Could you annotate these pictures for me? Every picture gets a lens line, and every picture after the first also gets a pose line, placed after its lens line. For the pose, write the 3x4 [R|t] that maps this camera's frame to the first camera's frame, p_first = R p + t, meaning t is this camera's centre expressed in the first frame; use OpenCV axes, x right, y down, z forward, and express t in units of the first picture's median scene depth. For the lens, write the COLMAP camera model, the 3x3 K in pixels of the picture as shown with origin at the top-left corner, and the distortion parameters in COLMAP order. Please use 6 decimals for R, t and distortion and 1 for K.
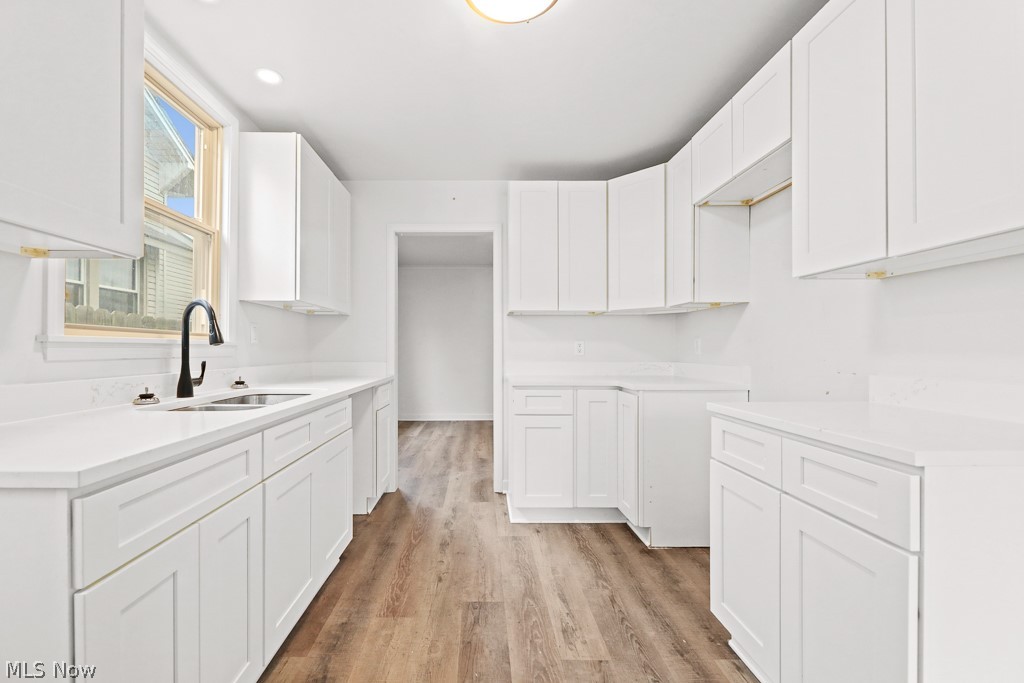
lens RADIAL K [[421.2, 0, 484.4], [0, 421.2, 349.1], [0, 0, 1]] dist [0.012289, -0.001448]
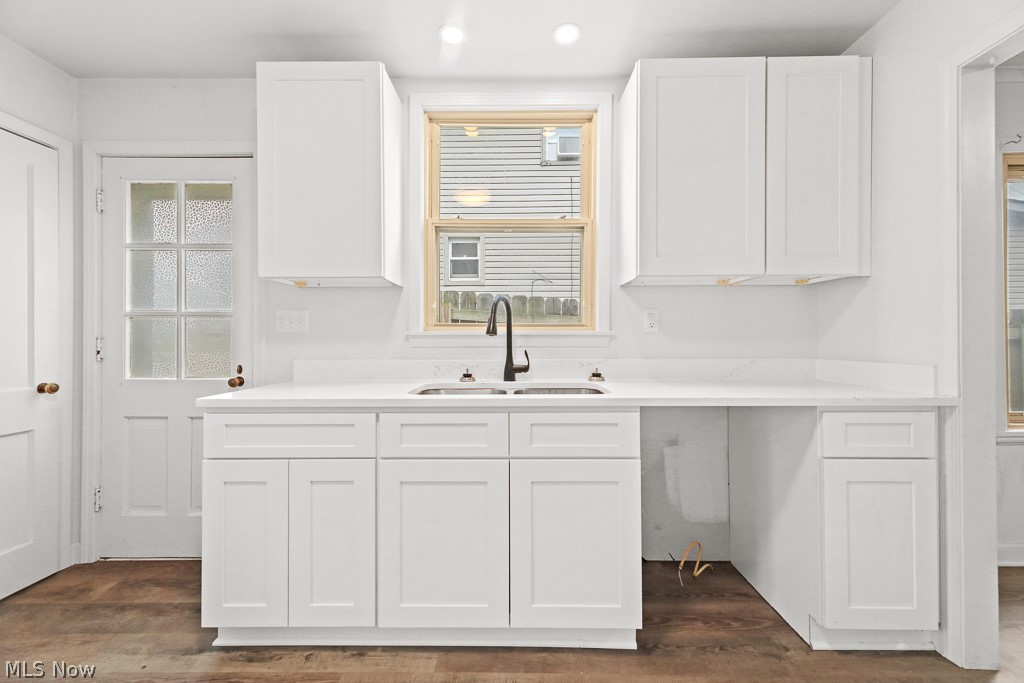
lens RADIAL K [[421.2, 0, 528.4], [0, 421.2, 339.9], [0, 0, 1]] dist [0.012289, -0.001448]
pose [[-0.021109, -0.007108, -0.999752, 0.346582], [0.004095, 0.999966, -0.007196, 0.007357], [0.999769, -0.004246, -0.021079, 0.845988]]
